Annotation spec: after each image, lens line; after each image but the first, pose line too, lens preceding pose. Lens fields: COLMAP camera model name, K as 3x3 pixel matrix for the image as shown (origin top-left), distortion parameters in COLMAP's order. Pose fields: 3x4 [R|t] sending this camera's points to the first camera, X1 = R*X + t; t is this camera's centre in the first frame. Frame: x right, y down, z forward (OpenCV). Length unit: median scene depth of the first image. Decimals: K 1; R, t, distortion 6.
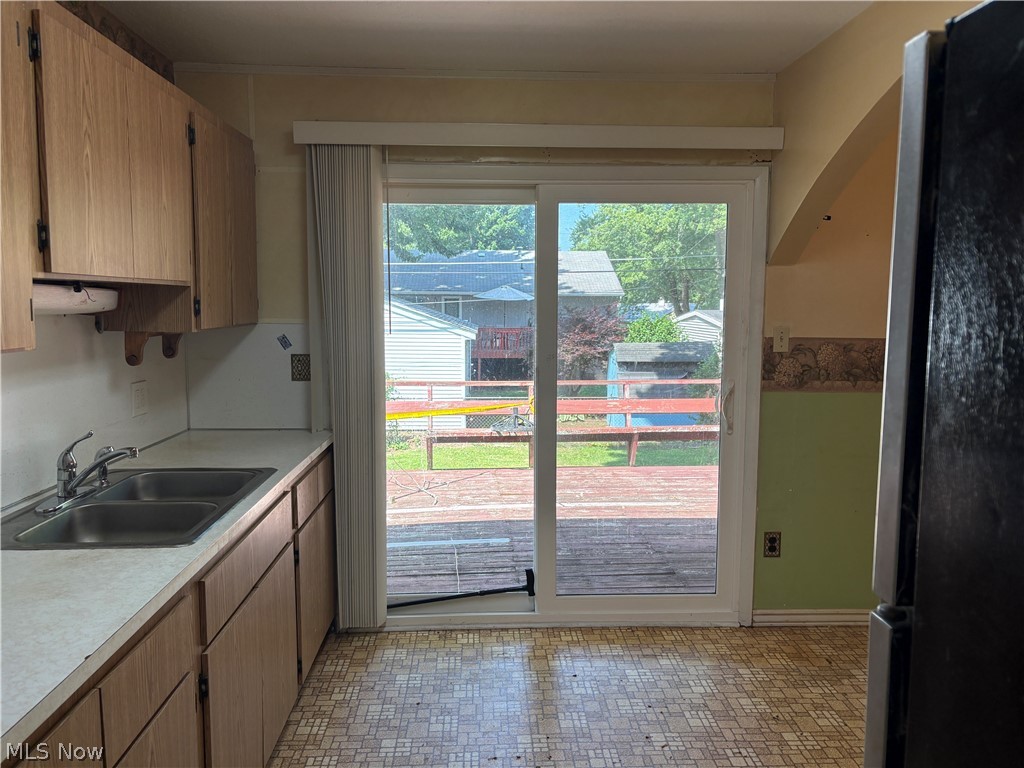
lens RADIAL K [[777.7, 0, 512.0], [0, 777.7, 383.8], [0, 0, 1]] dist [0.026089, -0.016597]
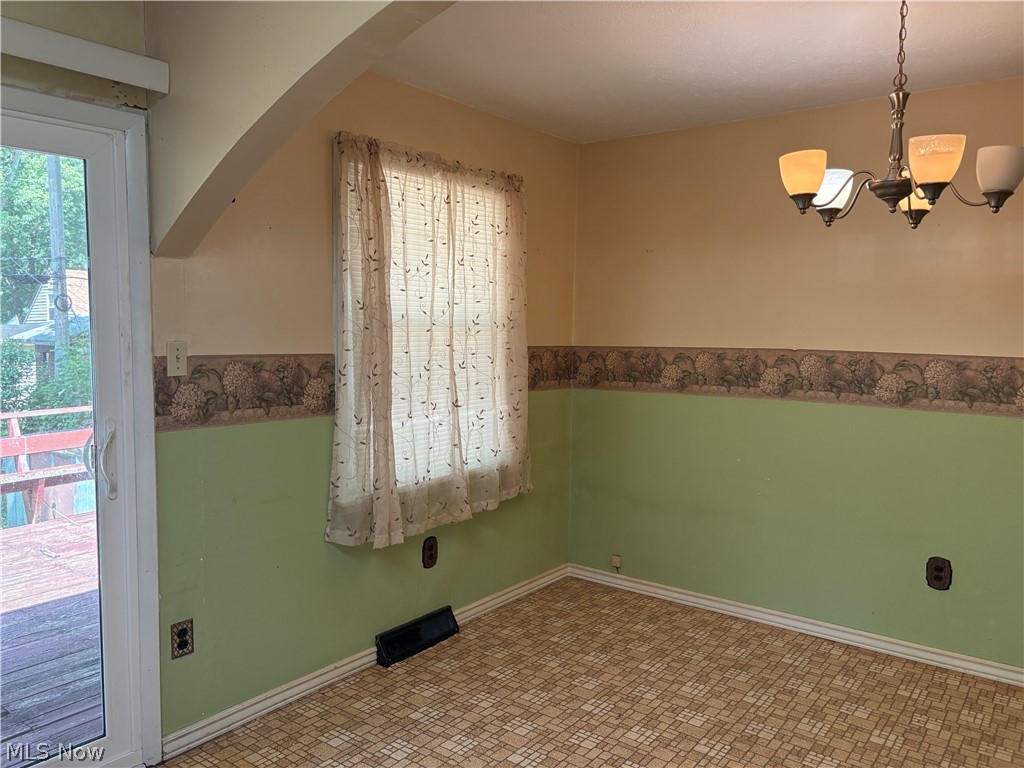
lens RADIAL K [[777.7, 0, 512.2], [0, 777.7, 385.5], [0, 0, 1]] dist [0.026089, -0.016597]
pose [[0.653760, -0.059355, 0.754370, -0.004628], [0.087517, 0.996160, 0.002535, -0.006163], [-0.751624, 0.064363, 0.656444, 0.279689]]
